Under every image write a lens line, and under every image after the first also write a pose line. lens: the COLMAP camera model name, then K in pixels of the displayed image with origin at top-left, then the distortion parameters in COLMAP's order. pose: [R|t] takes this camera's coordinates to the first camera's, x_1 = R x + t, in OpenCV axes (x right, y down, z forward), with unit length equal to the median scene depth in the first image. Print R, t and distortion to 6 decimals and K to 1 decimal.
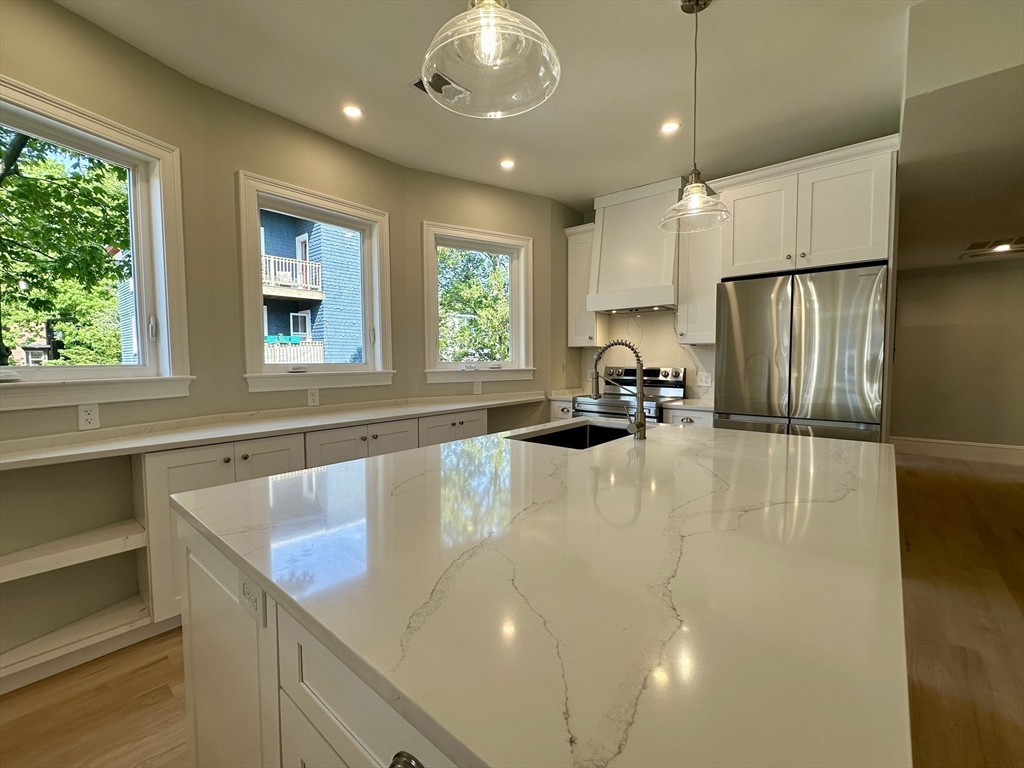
lens RADIAL K [[437.7, 0, 510.8], [0, 437.7, 383.3], [0, 0, 1]] dist [-0.009778, 0.000112]
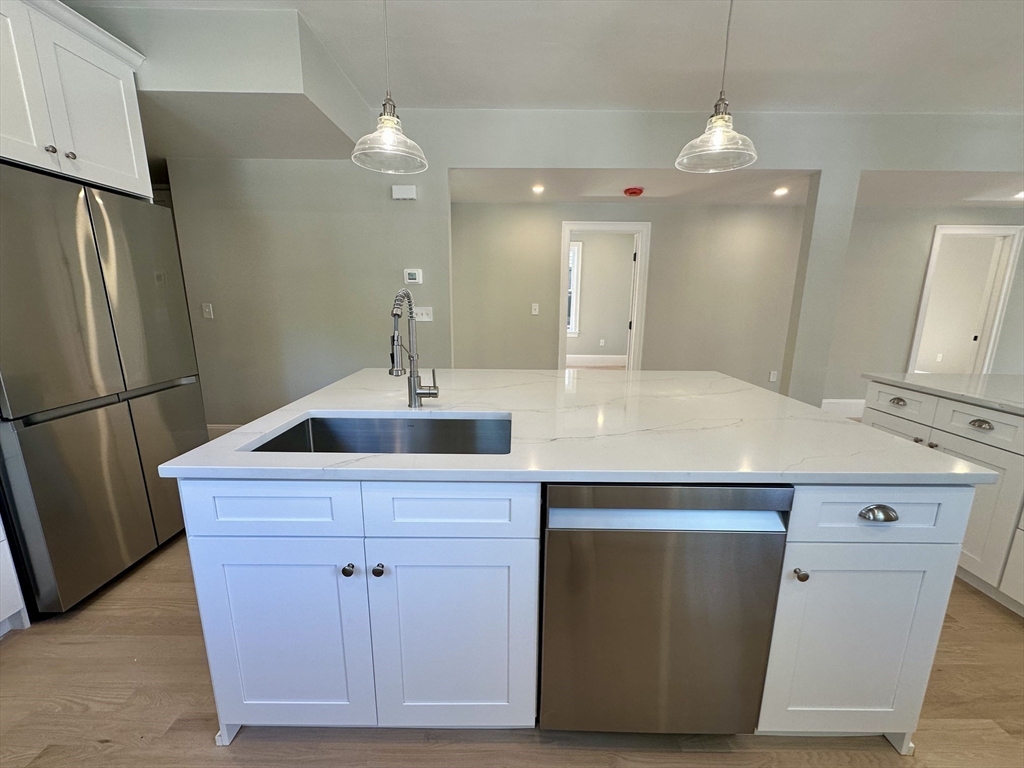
lens RADIAL K [[407.3, 0, 515.0], [0, 407.3, 386.0], [0, 0, 1]] dist [-0.002574, 0.000155]
pose [[-0.646332, -0.151295, 0.747907, -0.221834], [0.043339, 0.971286, 0.233935, -0.047820], [-0.761825, 0.183613, -0.621216, 0.689462]]
